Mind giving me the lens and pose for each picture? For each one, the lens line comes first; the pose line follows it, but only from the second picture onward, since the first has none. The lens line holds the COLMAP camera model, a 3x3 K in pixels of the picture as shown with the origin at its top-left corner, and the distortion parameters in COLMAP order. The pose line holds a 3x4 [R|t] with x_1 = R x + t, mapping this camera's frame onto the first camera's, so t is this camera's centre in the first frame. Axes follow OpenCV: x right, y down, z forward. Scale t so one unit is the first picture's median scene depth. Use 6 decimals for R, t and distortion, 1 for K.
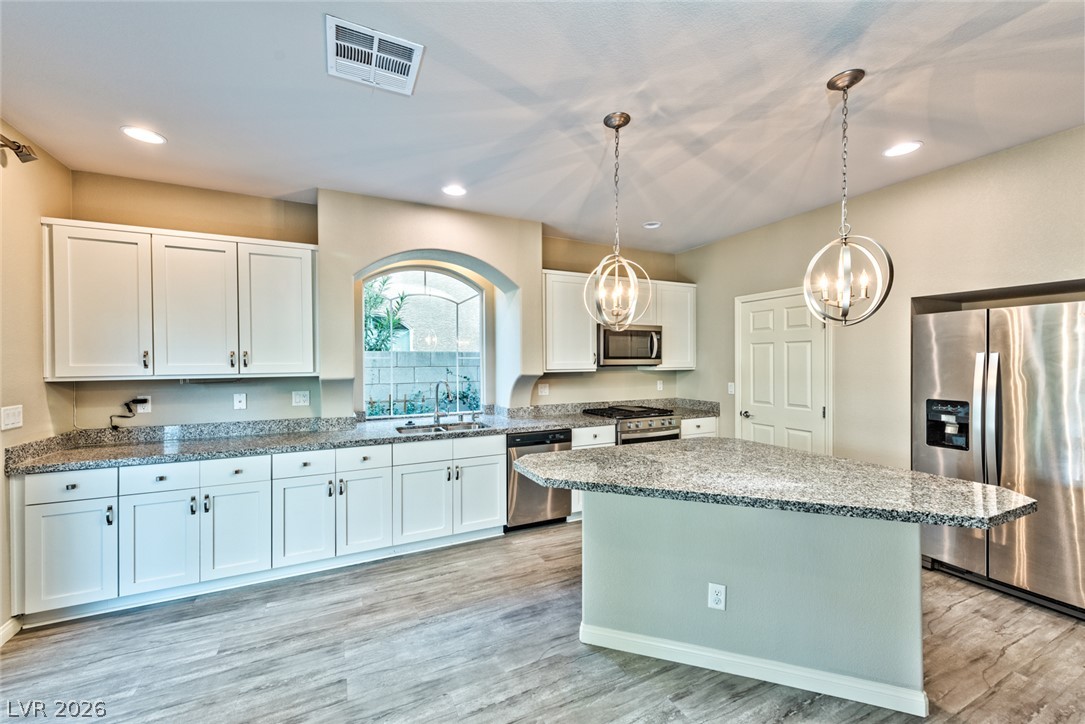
lens RADIAL K [[427.2, 0, 557.4], [0, 427.2, 363.4], [0, 0, 1]] dist [0.013323, -0.001993]
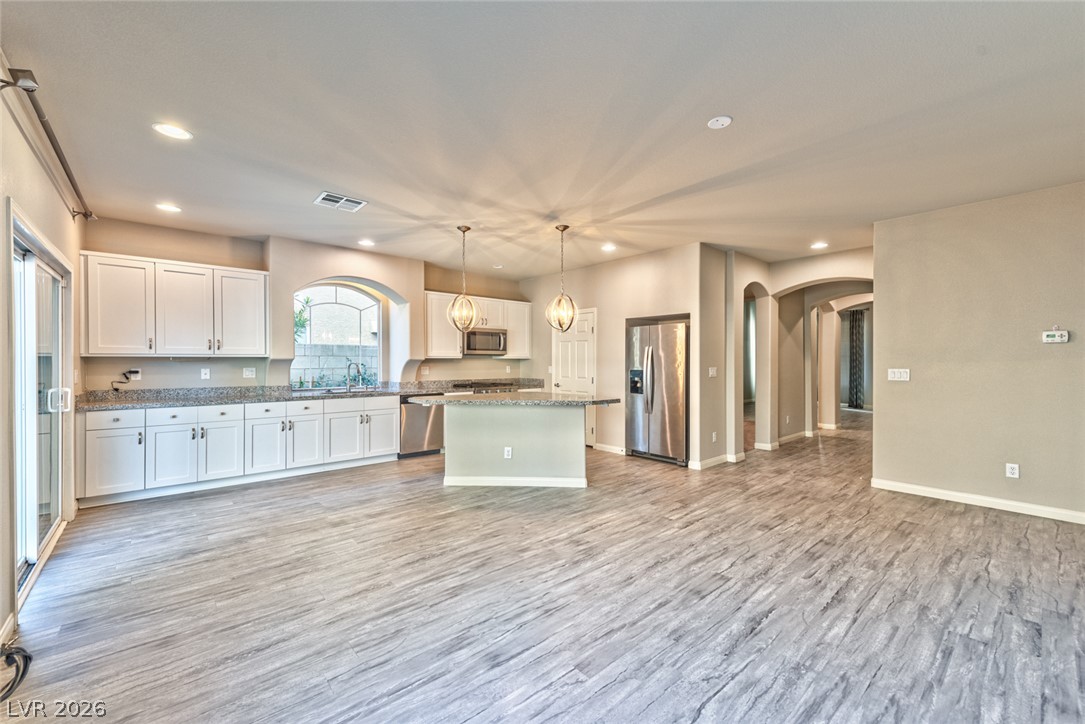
lens RADIAL K [[427.2, 0, 578.6], [0, 427.2, 360.4], [0, 0, 1]] dist [0.013323, -0.001993]
pose [[0.951820, 0.002346, 0.306648, 0.028778], [0.000769, 0.999949, -0.010036, 0.061993], [-0.306656, 0.009788, 0.951770, -0.853092]]
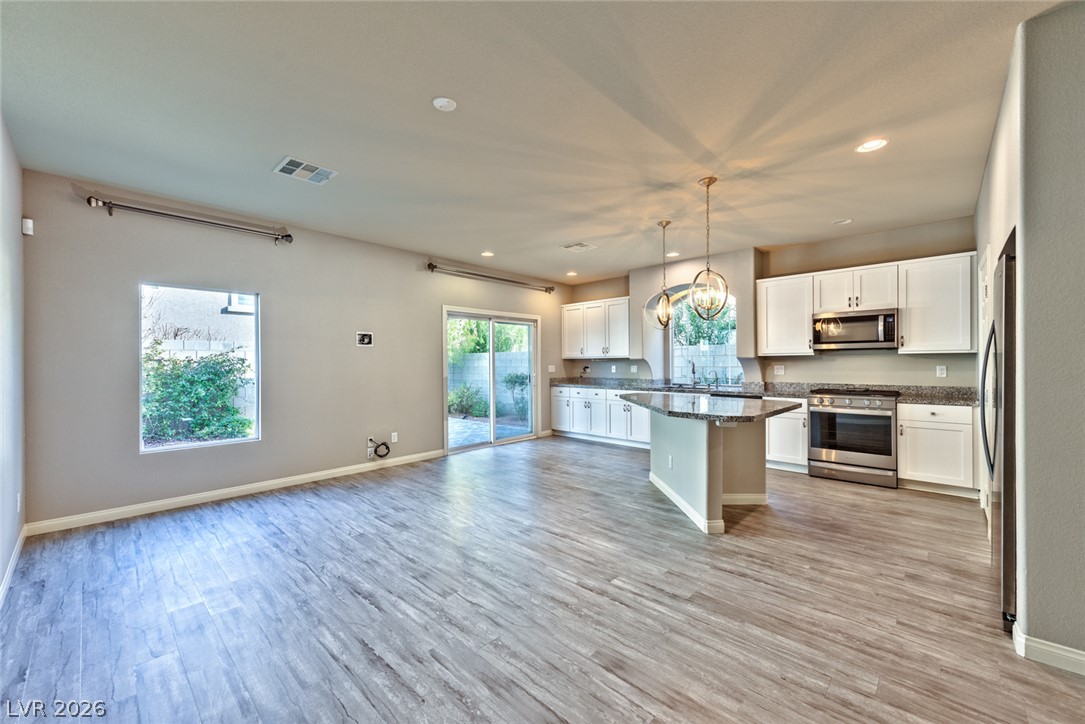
lens RADIAL K [[465.1, 0, 537.9], [0, 465.1, 361.0], [0, 0, 1]] dist [0.014248, -0.000034]
pose [[0.326447, -0.004408, -0.945205, 1.554210], [-0.002038, 0.999984, -0.005368, 0.063407], [0.945213, 0.003679, 0.326432, -0.195843]]
